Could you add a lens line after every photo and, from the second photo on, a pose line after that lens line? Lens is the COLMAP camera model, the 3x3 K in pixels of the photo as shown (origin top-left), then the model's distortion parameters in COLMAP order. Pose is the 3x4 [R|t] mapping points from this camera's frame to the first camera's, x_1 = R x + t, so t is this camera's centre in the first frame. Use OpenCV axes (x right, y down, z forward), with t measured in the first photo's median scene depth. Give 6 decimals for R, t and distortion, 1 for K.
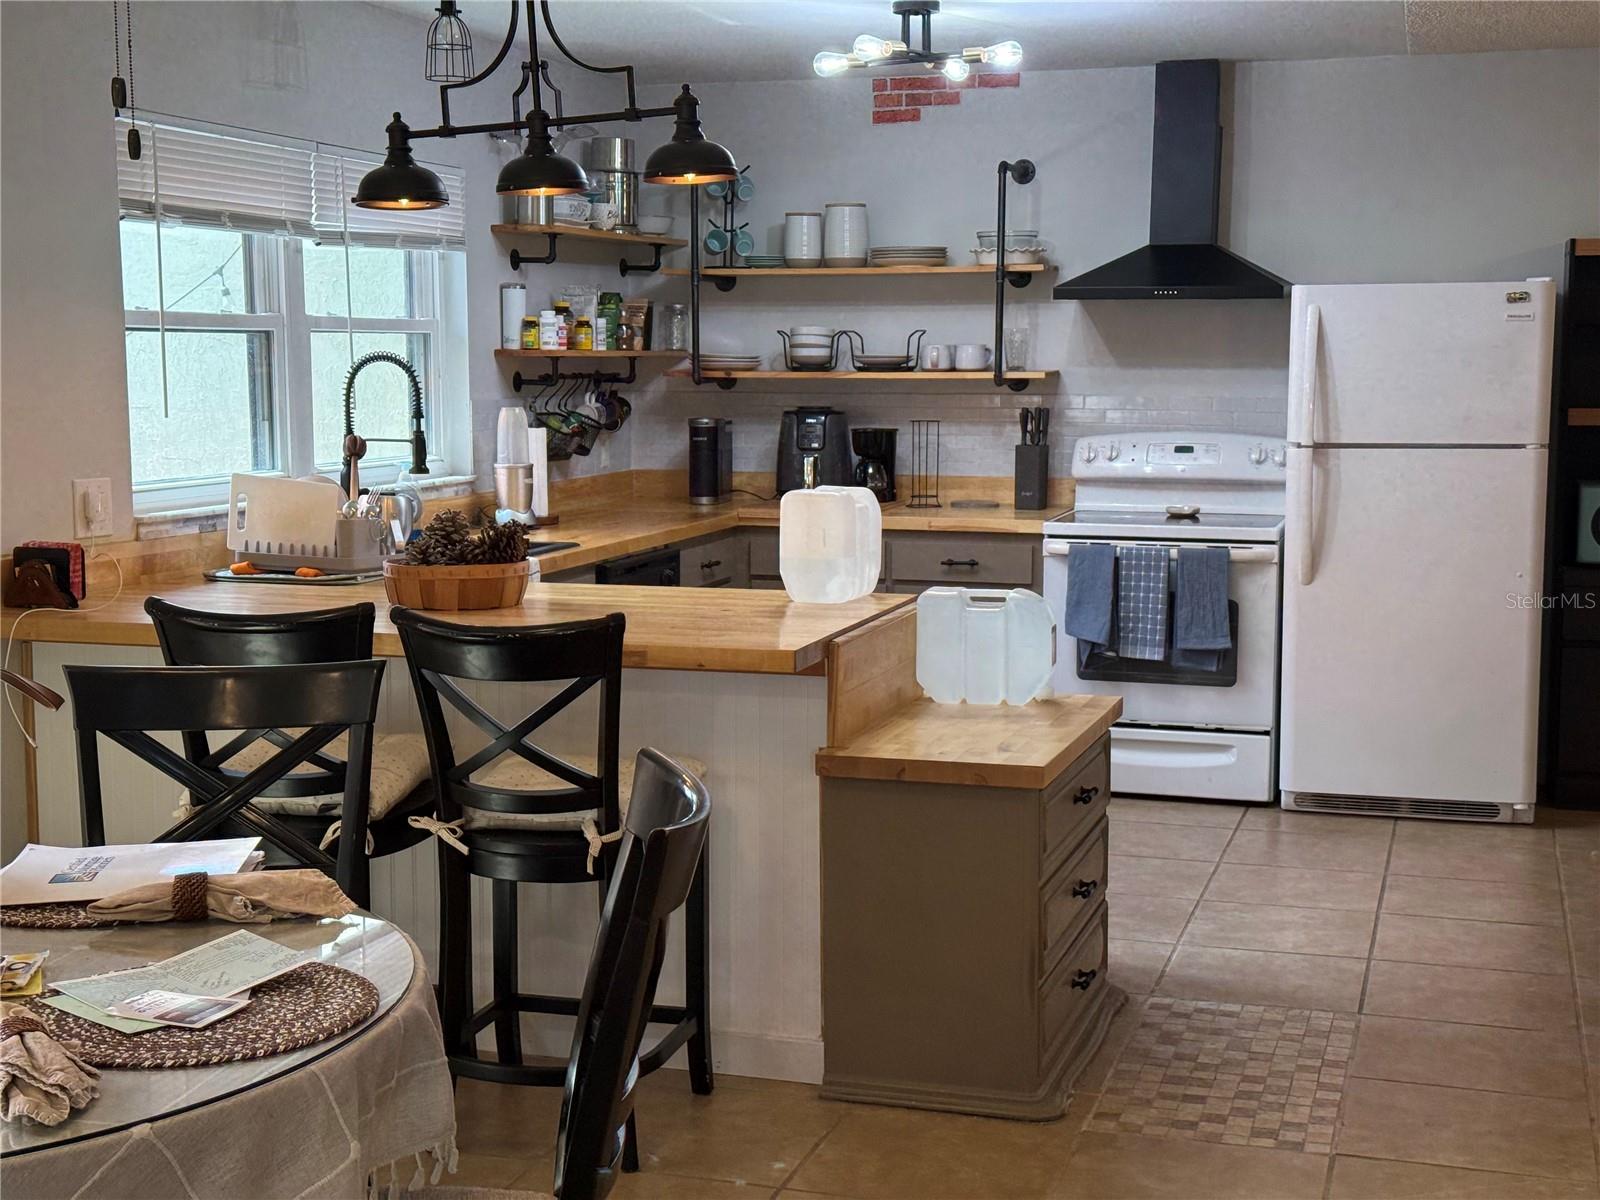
lens RADIAL K [[2219.7, 0, 800.0], [0, 2219.7, 600.0], [0, 0, 1]] dist [0.242447, -0.843302]
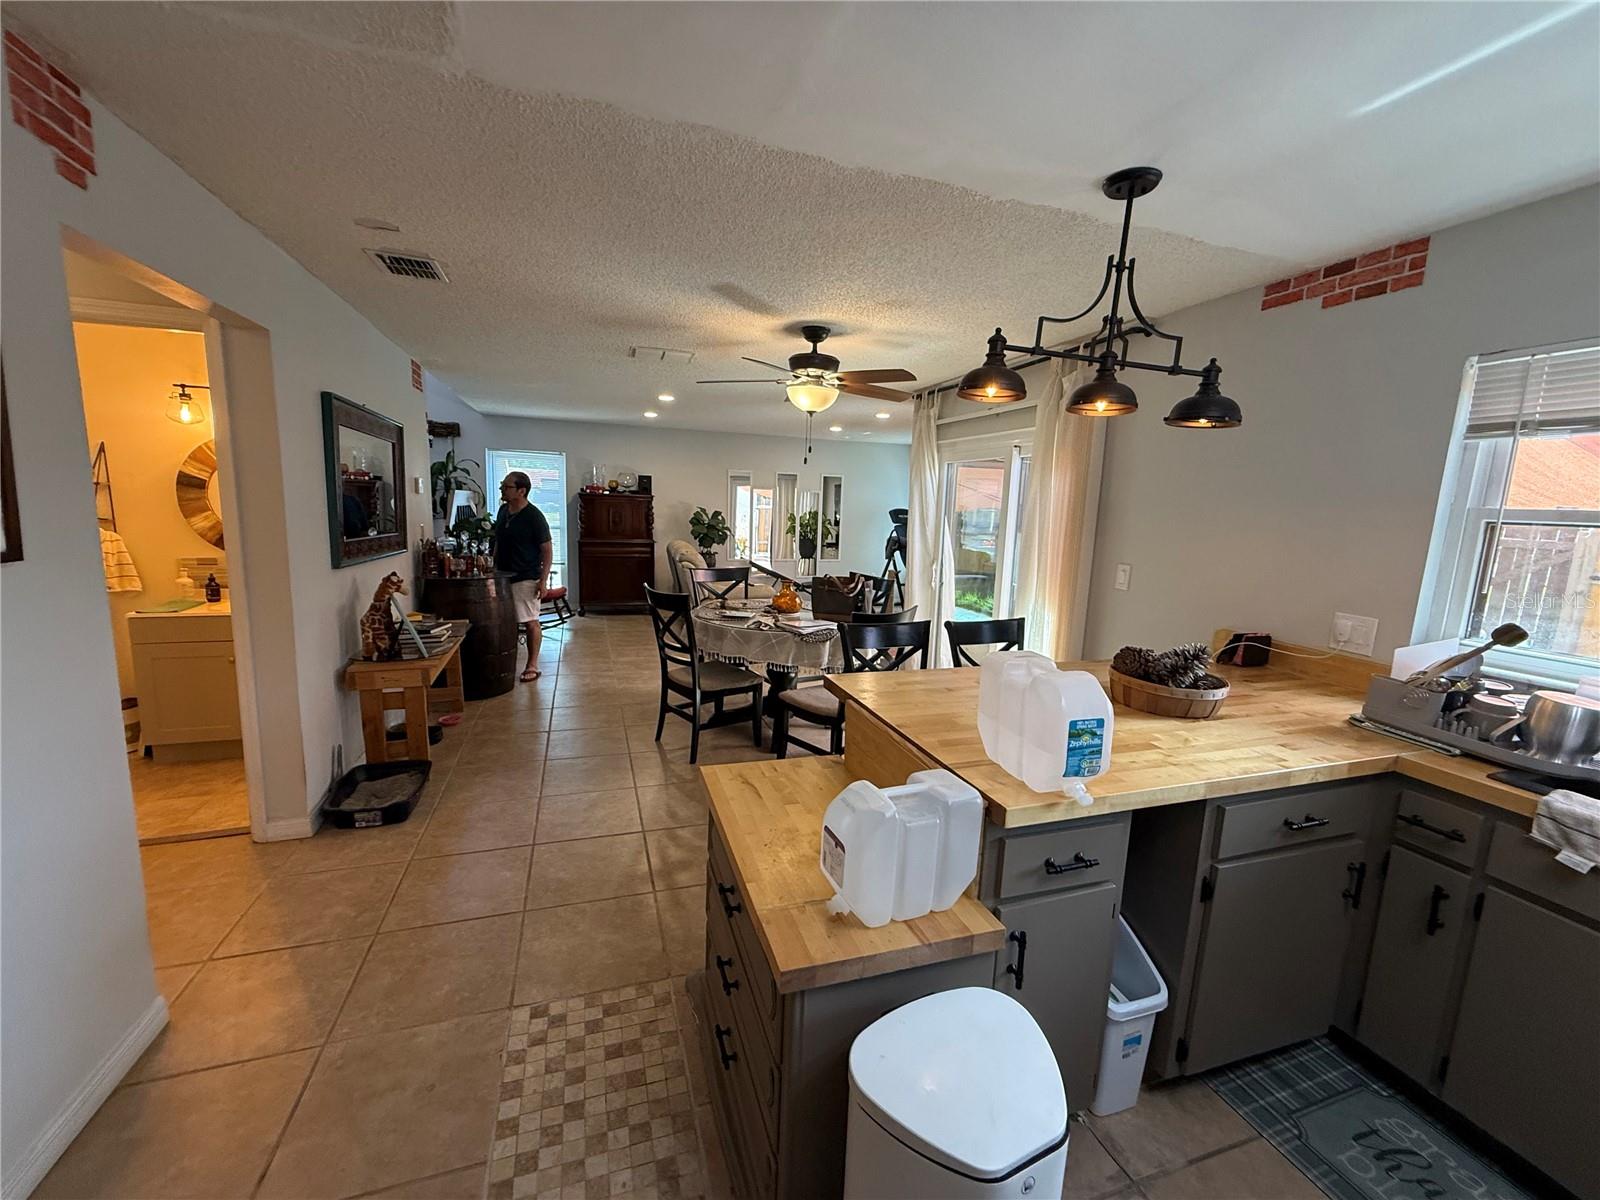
lens RADIAL K [[638.3, 0, 800.0], [0, 638.3, 600.0], [0, 0, 1]] dist [-0.001121, 0.000787]
pose [[-0.811869, 0.054005, -0.581337, 0.269056], [-0.110885, 0.963327, 0.244347, -0.140695], [0.573214, 0.262839, -0.776107, 1.181432]]
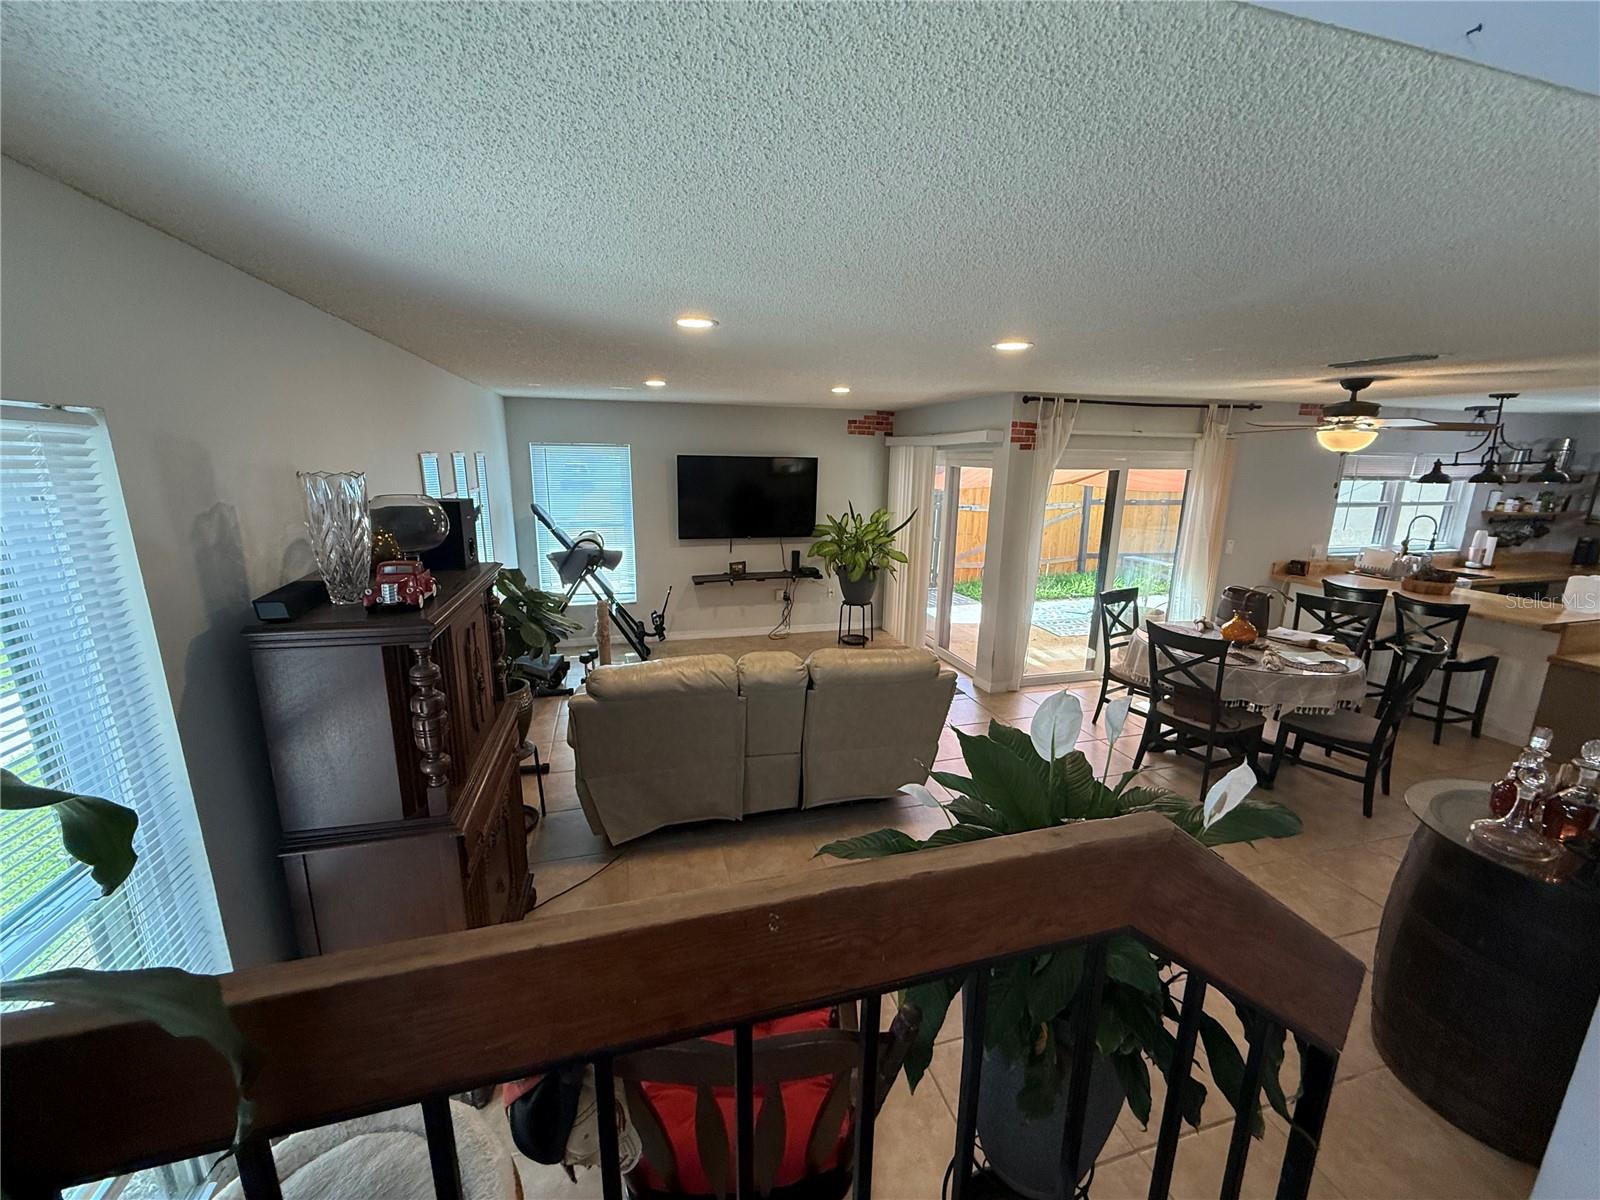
lens RADIAL K [[638.3, 0, 800.0], [0, 638.3, 600.0], [0, 0, 1]] dist [-0.001121, 0.000787]
pose [[0.542471, 0.196600, -0.816746, 0.153680], [-0.110830, 0.980481, 0.162401, -0.042379], [0.832732, 0.002422, 0.553671, -0.455742]]
